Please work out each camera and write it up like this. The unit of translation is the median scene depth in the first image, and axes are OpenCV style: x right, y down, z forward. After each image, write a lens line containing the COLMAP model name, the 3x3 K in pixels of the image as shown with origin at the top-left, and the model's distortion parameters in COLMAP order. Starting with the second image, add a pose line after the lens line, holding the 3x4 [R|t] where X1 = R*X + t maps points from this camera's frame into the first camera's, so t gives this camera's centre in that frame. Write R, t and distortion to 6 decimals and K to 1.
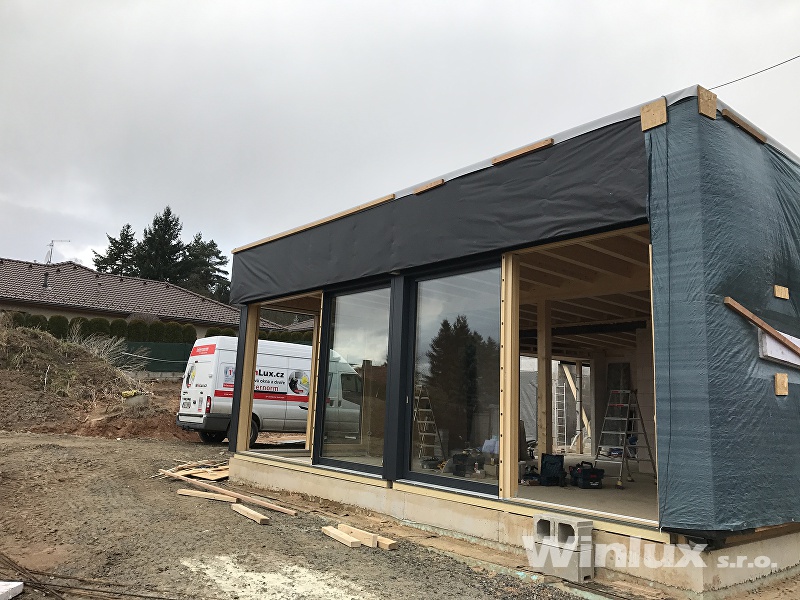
lens RADIAL K [[651.9, 0, 397.5], [0, 651.9, 294.7], [0, 0, 1]] dist [0.015922, -0.002026]
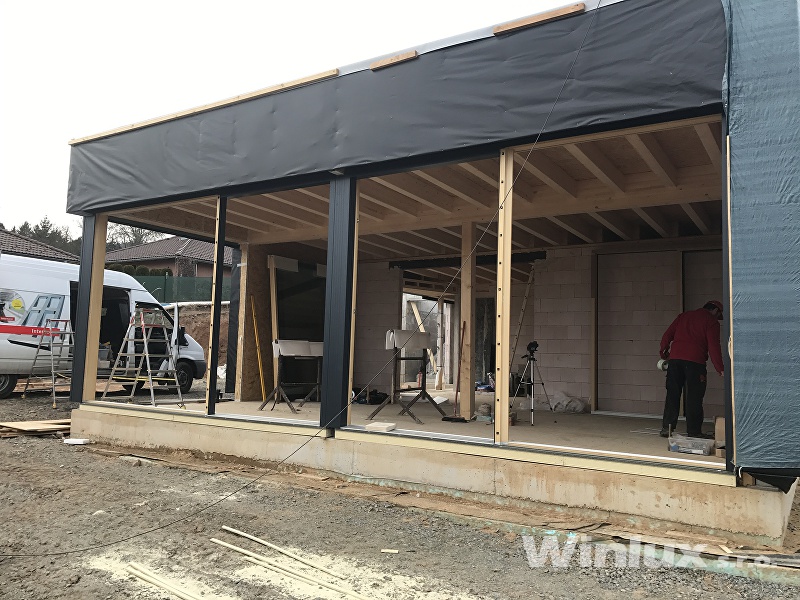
lens RADIAL K [[658.3, 0, 394.9], [0, 658.3, 296.4], [0, 0, 1]] dist [0.014336, -0.001028]
pose [[0.953135, 0.010549, 0.302362, -0.207383], [-0.038001, 0.995651, 0.085054, 0.054816], [-0.300149, -0.092558, 0.949391, 0.241950]]
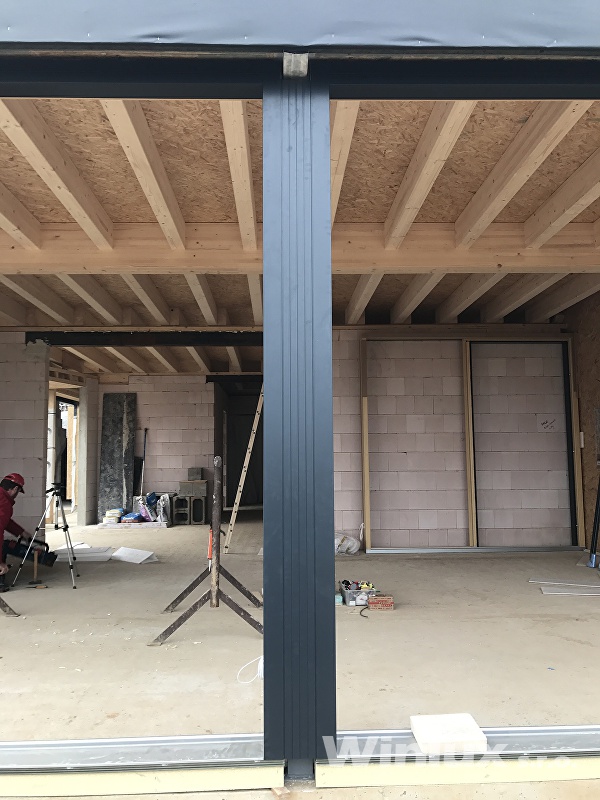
lens RADIAL K [[658.3, 0, 301.8], [0, 658.3, 395.6], [0, 0, 1]] dist [0.014336, -0.001028]
pose [[0.604730, 0.020109, 0.796176, -0.280627], [-0.098548, 0.993888, 0.049749, 0.121215], [-0.790310, -0.108547, 0.603016, 0.943768]]
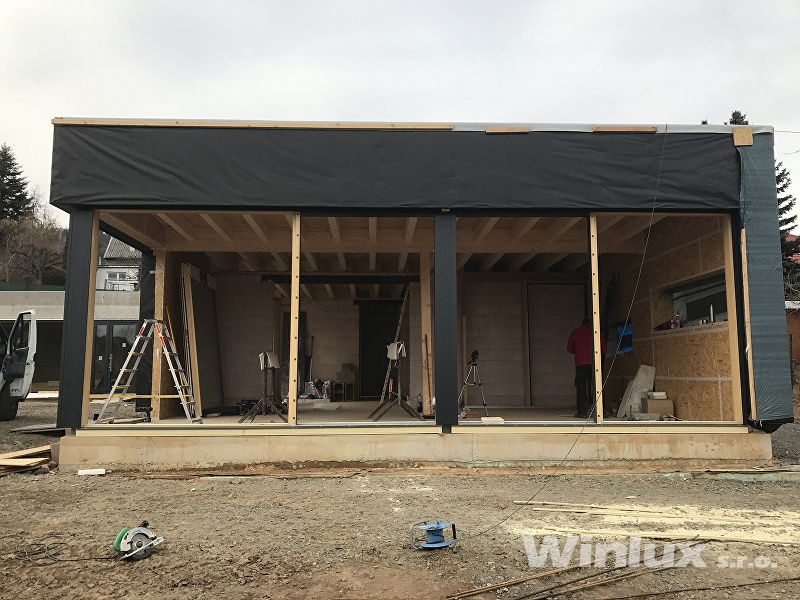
lens RADIAL K [[658.3, 0, 394.9], [0, 658.3, 296.4], [0, 0, 1]] dist [0.014336, -0.001028]
pose [[0.606301, 0.047225, 0.793832, -0.939944], [-0.107398, 0.993952, 0.022897, 0.091948], [-0.787950, -0.099138, 0.607706, 0.551881]]
